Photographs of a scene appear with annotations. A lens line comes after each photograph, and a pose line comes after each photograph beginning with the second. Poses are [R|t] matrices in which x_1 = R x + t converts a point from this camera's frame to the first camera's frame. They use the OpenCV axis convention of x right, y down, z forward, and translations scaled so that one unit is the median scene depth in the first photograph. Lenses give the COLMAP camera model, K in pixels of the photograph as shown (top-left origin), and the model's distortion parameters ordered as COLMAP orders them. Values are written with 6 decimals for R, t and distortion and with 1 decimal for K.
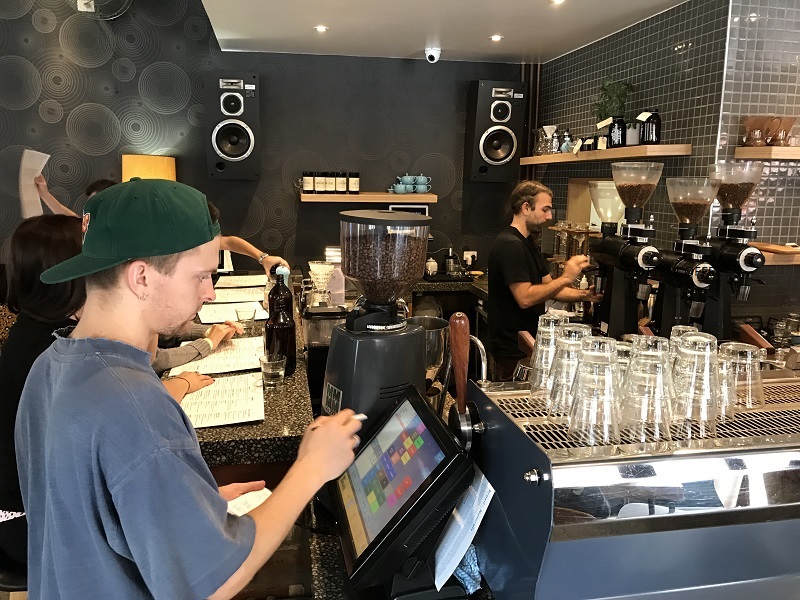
lens RADIAL K [[659.0, 0, 396.2], [0, 659.0, 300.7], [0, 0, 1]] dist [0.027752, -0.024768]
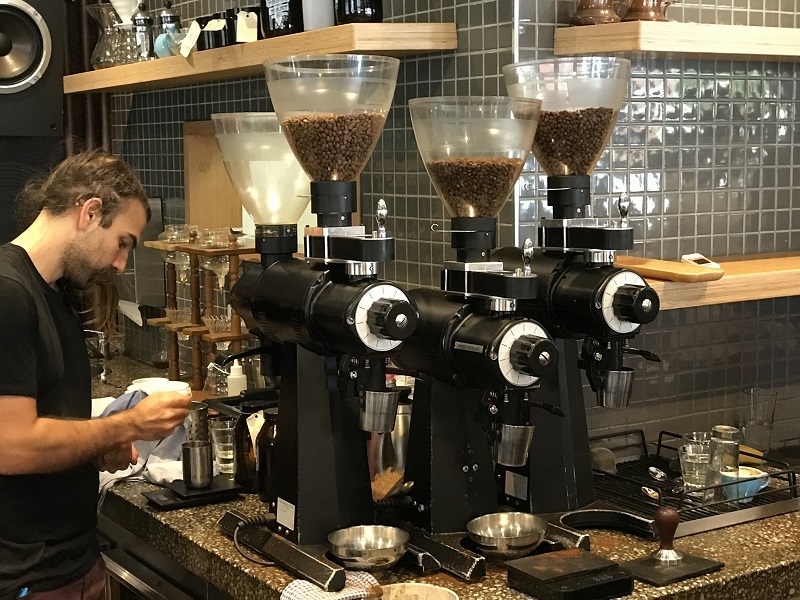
lens RADIAL K [[1367.0, 0, 393.9], [0, 1367.0, 302.2], [0, 0, 1]] dist [0.050923, 0.000000]
pose [[0.928338, -0.065522, 0.365917, 0.098687], [0.090118, 0.994648, -0.050529, -0.029680], [-0.360648, 0.079883, 0.929275, 0.262443]]
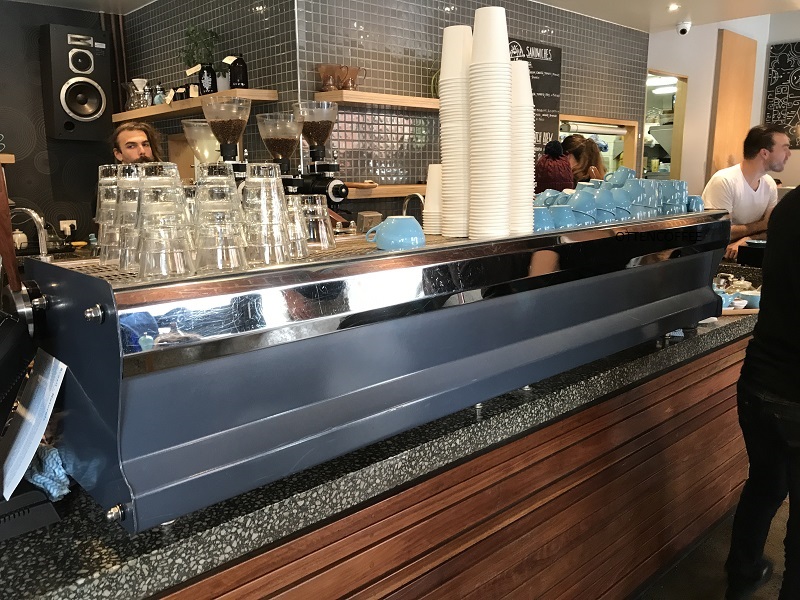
lens RADIAL K [[659.0, 0, 389.7], [0, 659.0, 300.4], [0, 0, 1]] dist [0.027752, -0.024768]
pose [[0.851571, -0.123078, 0.509586, 0.024054], [0.112521, 0.992307, 0.051633, 0.062787], [-0.512021, 0.013369, 0.858869, 0.014568]]
